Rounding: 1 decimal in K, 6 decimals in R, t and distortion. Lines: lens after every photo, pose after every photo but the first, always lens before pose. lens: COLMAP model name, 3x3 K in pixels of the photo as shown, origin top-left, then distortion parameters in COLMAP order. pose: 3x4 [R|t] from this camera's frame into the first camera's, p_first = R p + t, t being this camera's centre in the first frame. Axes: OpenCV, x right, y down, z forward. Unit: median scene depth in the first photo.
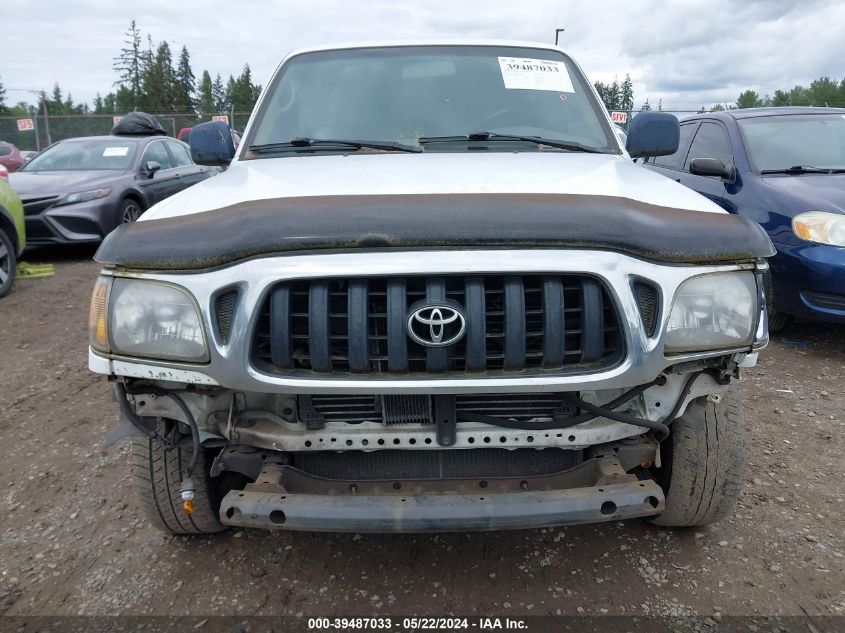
lens RADIAL K [[679.4, 0, 422.5], [0, 679.4, 316.5], [0, 0, 1]] dist [-0.002518, -0.012490]
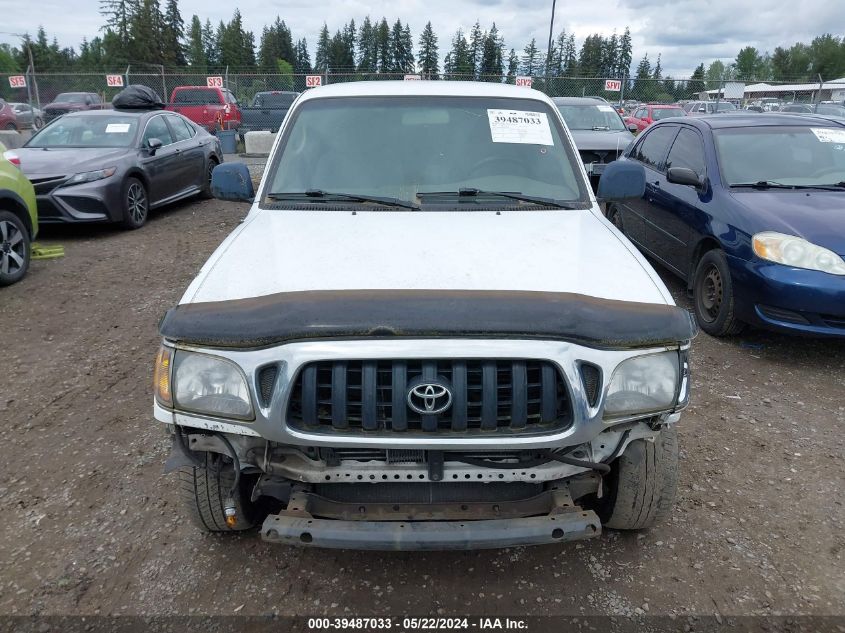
lens RADIAL K [[679.4, 0, 422.5], [0, 679.4, 316.5], [0, 0, 1]] dist [-0.002518, -0.012490]
pose [[0.999811, 0.014125, 0.013364, -0.009021], [-0.015008, 0.997546, 0.068389, -0.166379], [-0.012365, -0.068577, 0.997569, -0.209728]]
